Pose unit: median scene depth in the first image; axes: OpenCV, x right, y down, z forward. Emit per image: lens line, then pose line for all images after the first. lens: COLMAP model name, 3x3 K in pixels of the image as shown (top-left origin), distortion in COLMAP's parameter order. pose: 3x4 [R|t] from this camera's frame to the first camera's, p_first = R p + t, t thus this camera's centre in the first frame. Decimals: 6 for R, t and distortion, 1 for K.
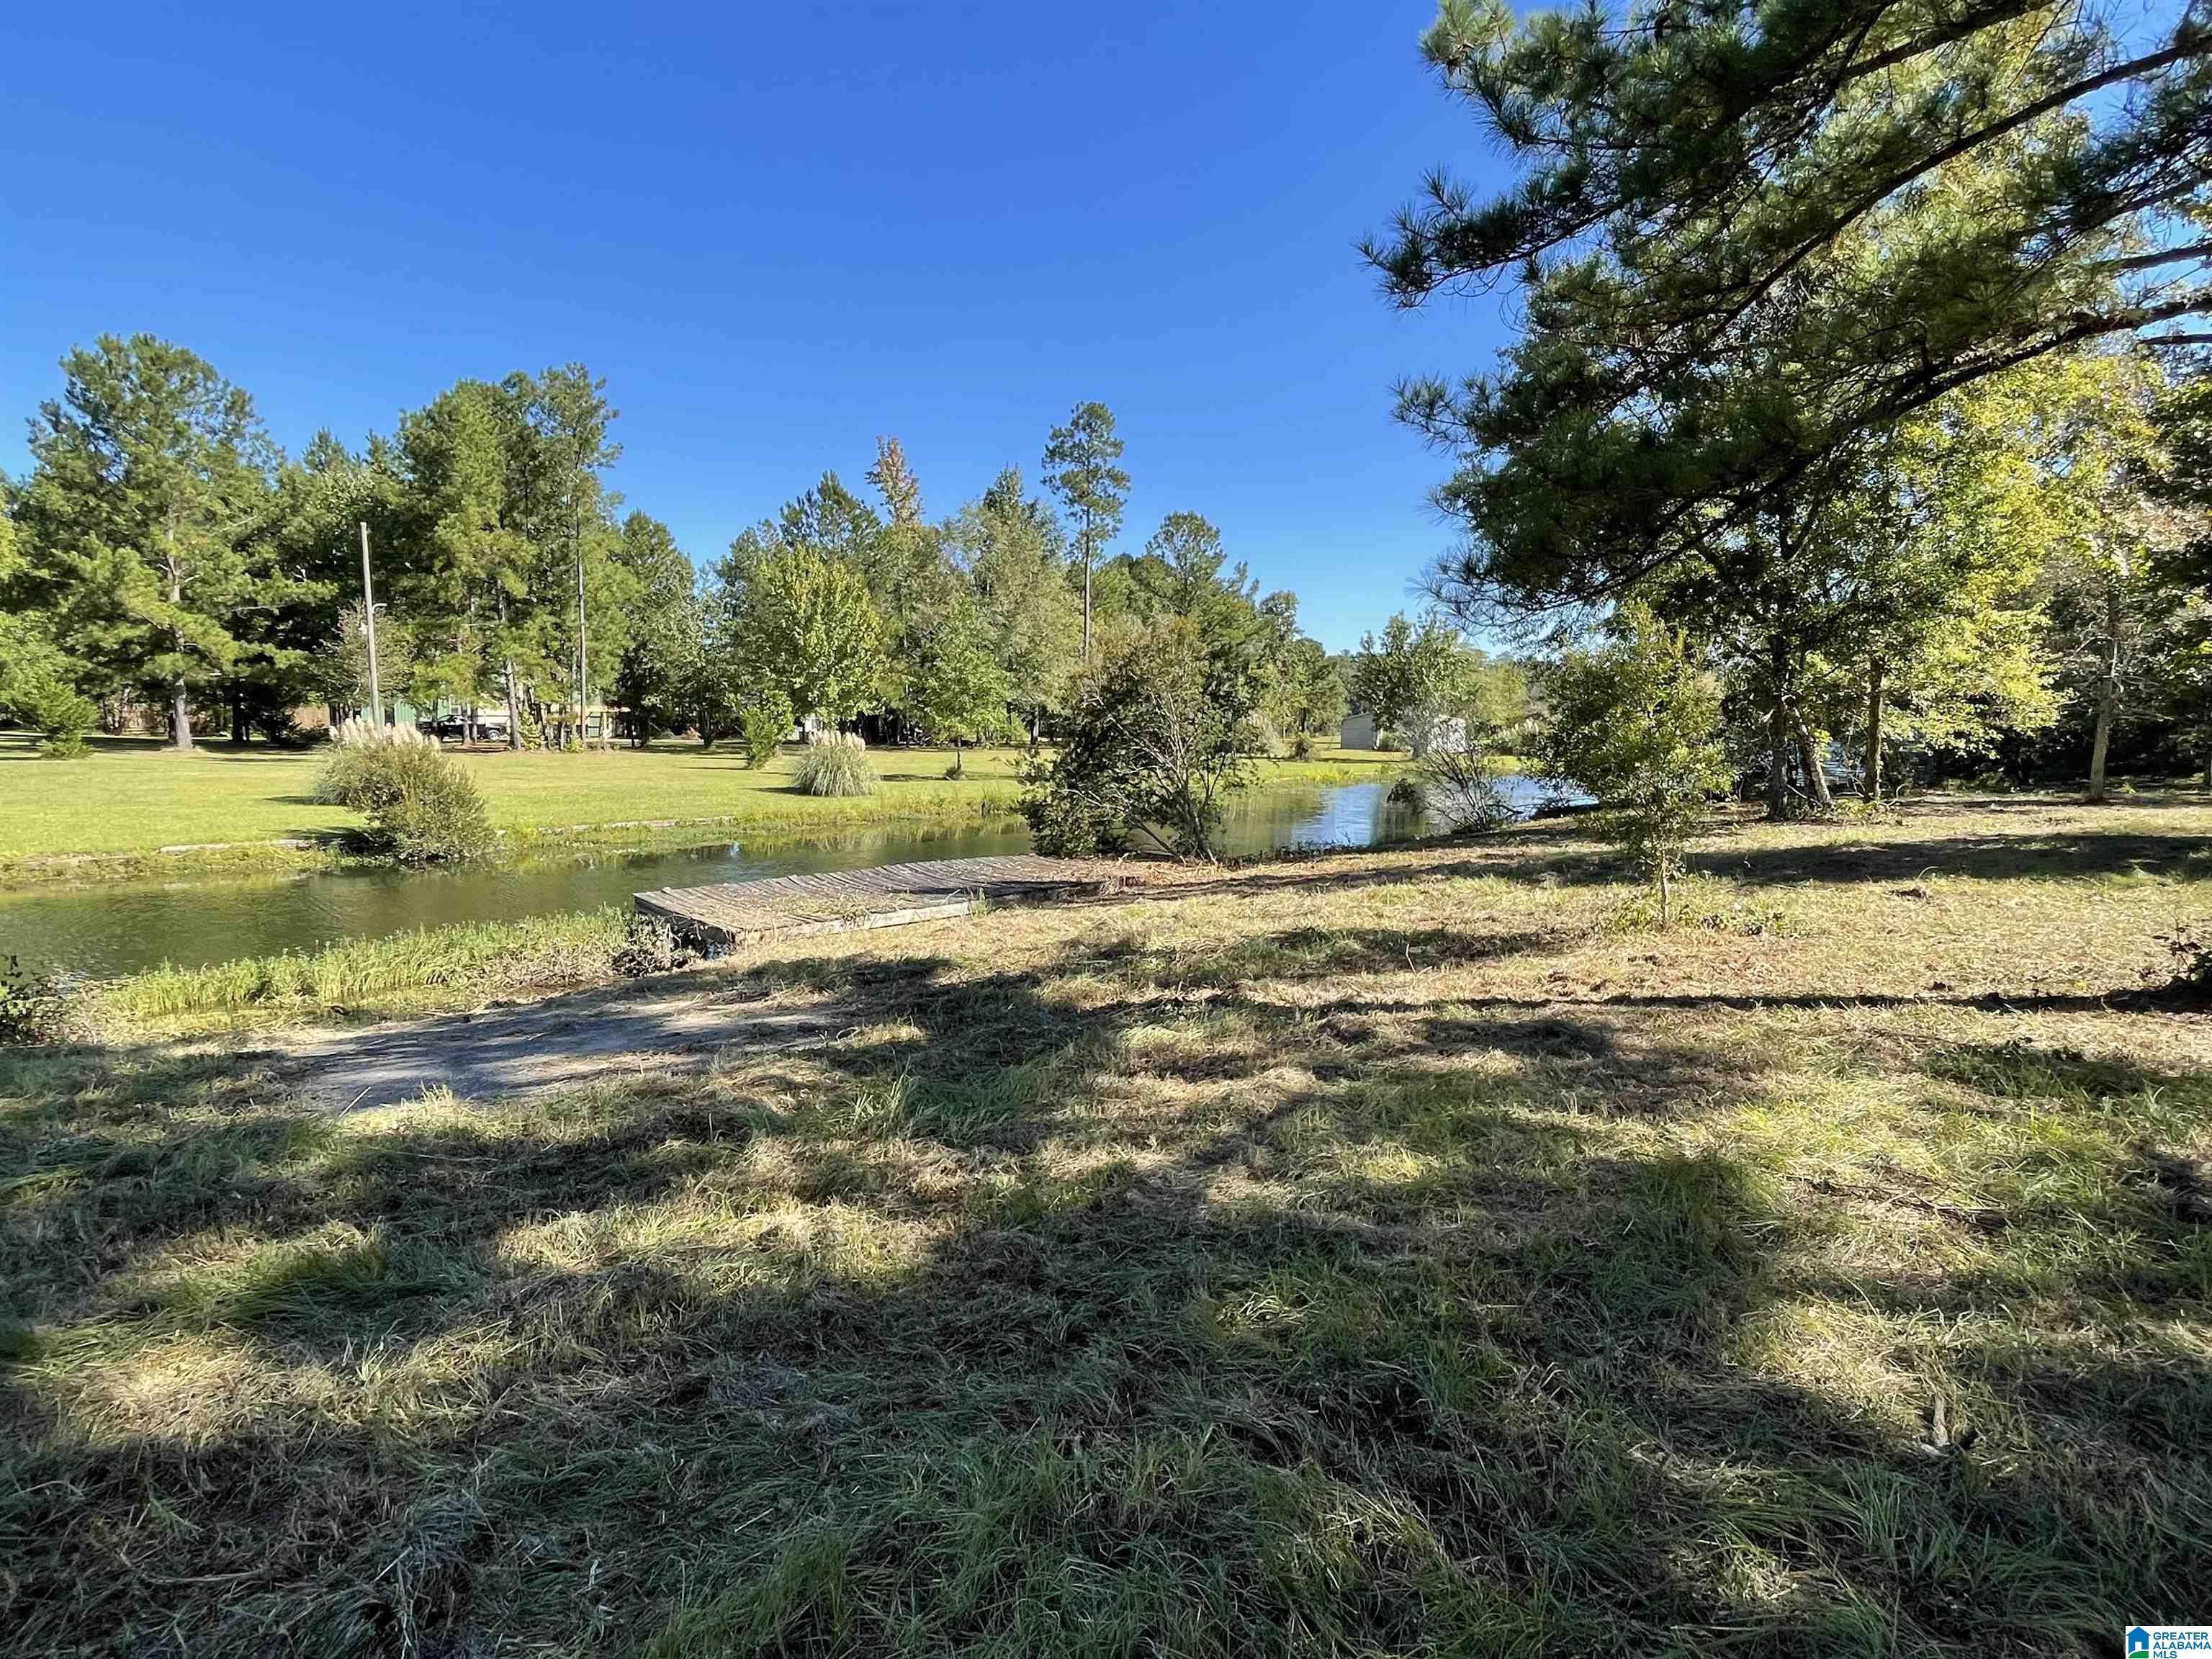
lens RADIAL K [[1154.0, 0, 1106.3], [0, 1154.0, 824.8], [0, 0, 1]] dist [-0.004614, 0.001047]
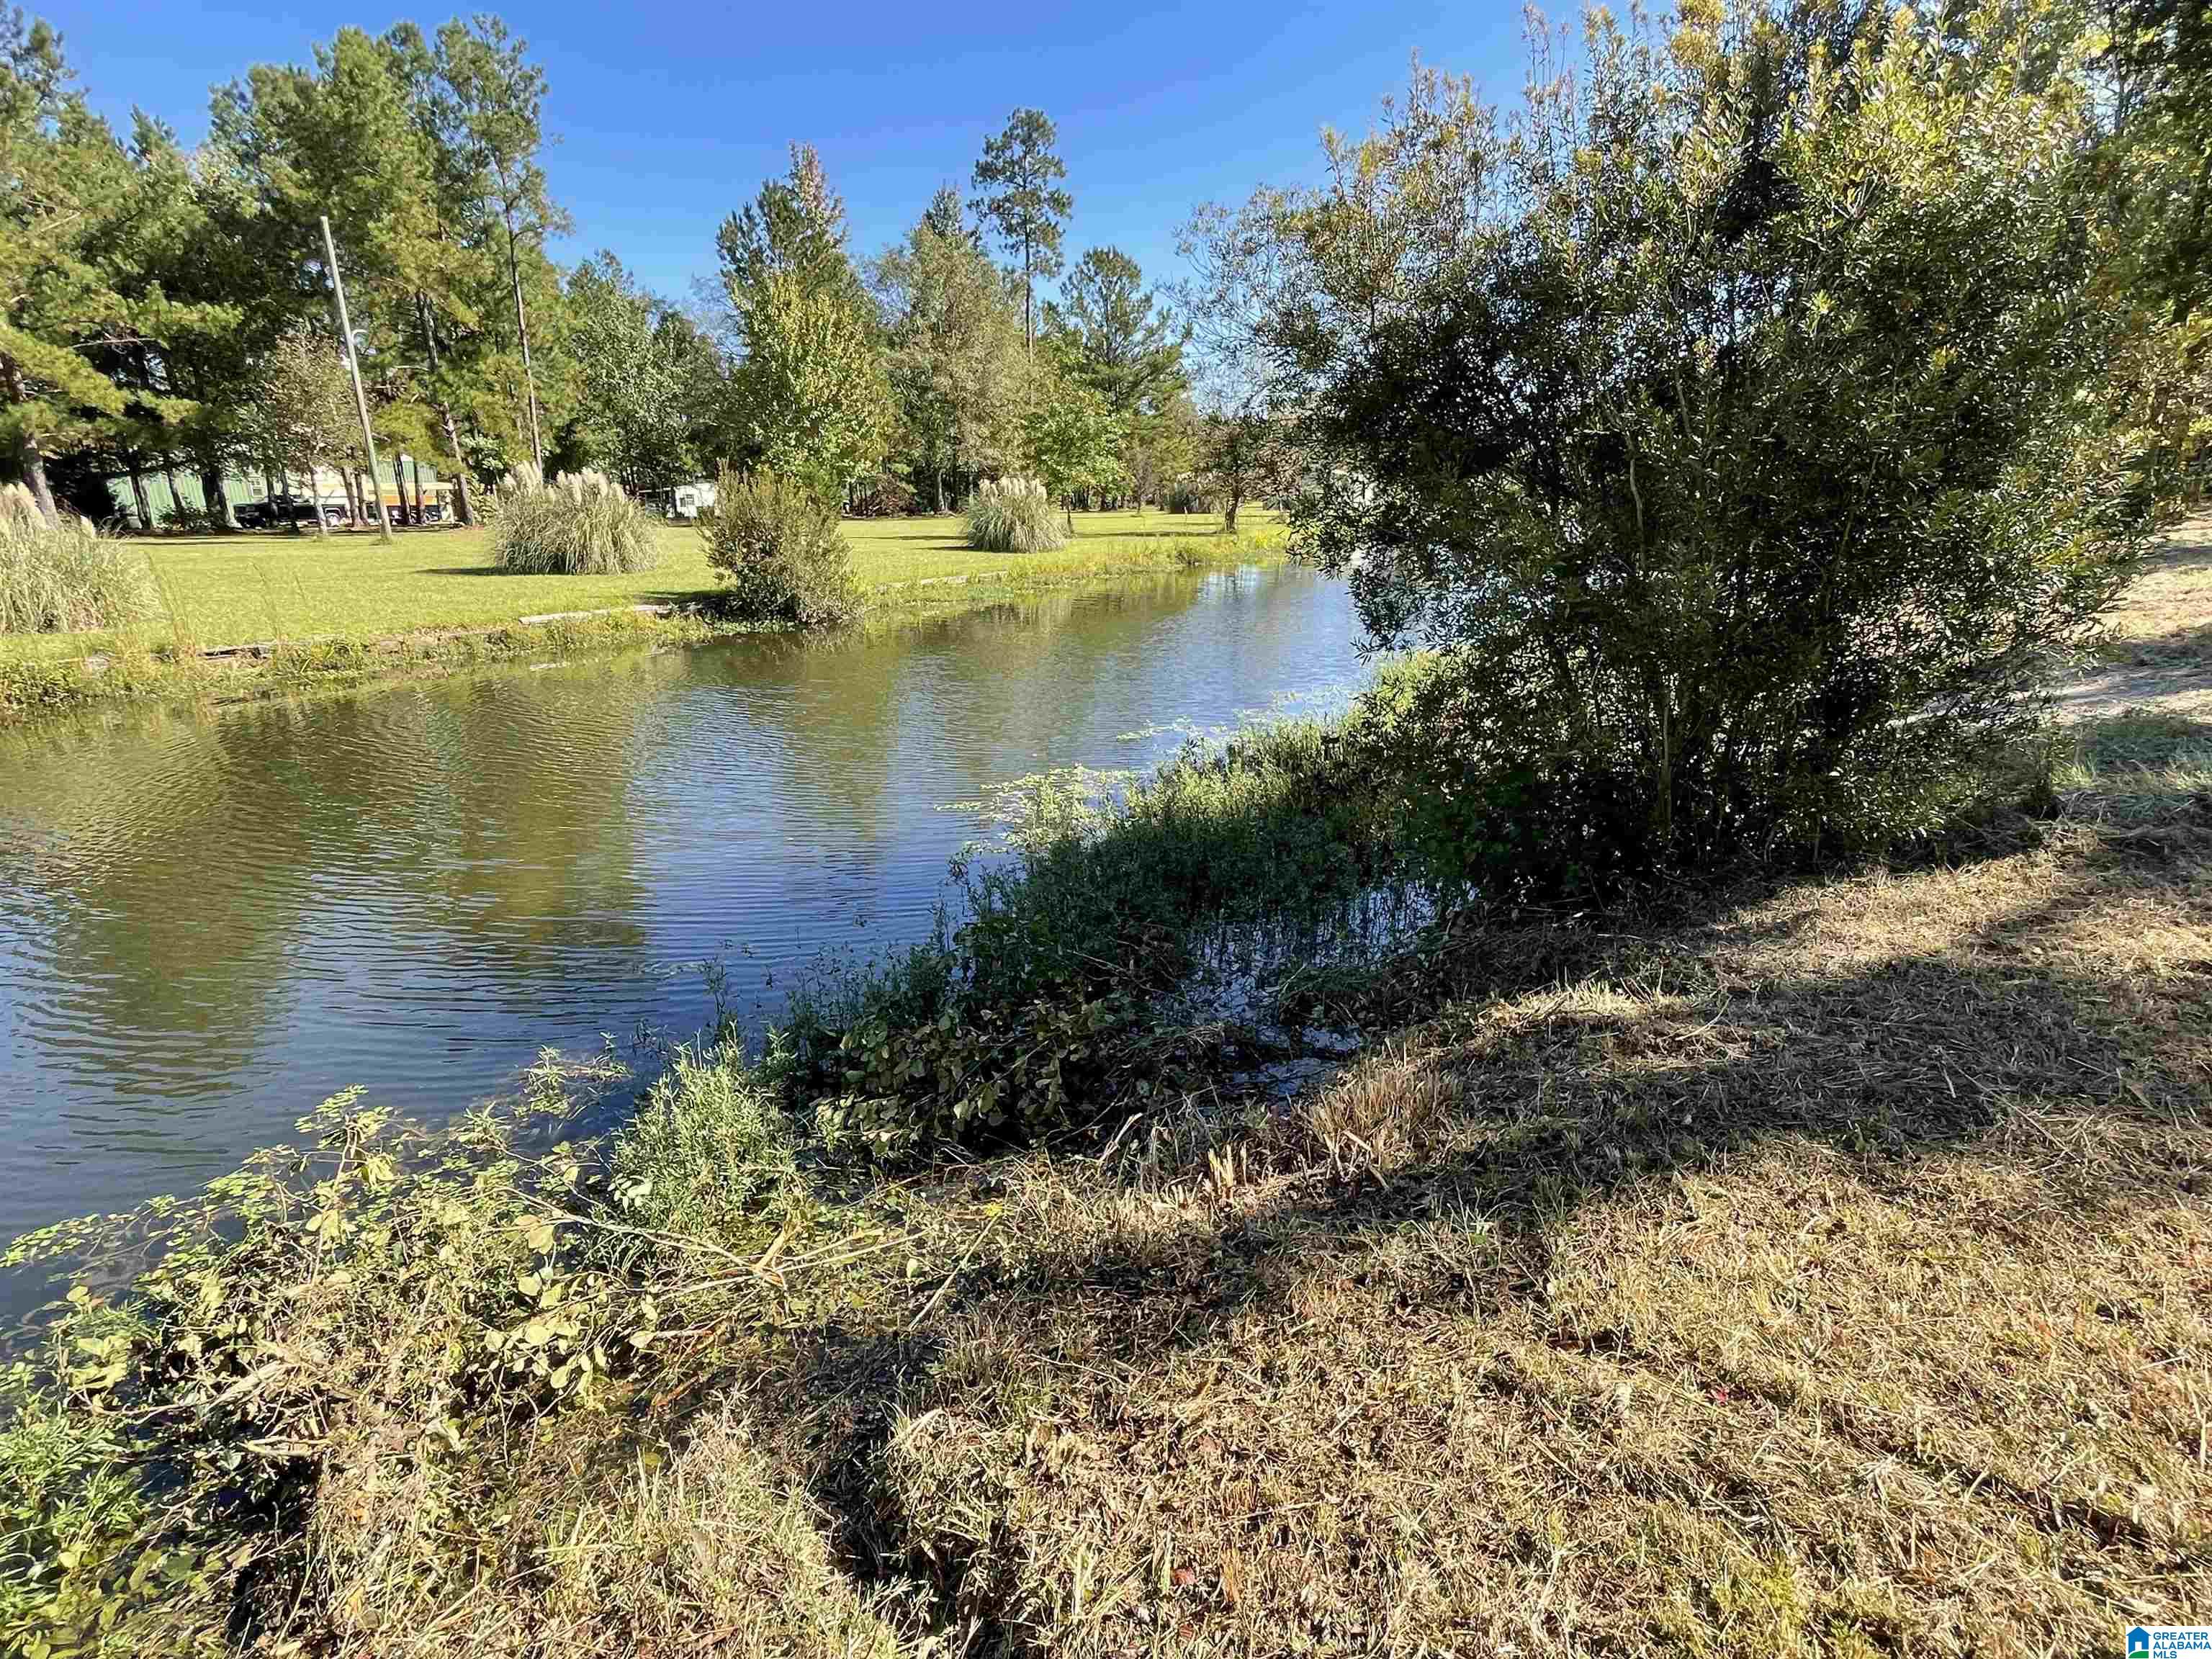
lens RADIAL K [[1154.0, 0, 1106.4], [0, 1154.0, 834.4], [0, 0, 1]] dist [-0.004614, 0.001047]
pose [[0.971296, -0.091837, 0.219430, -0.266215], [0.048851, 0.979816, 0.193841, 0.013227], [-0.232803, -0.177558, 0.956178, 0.058230]]
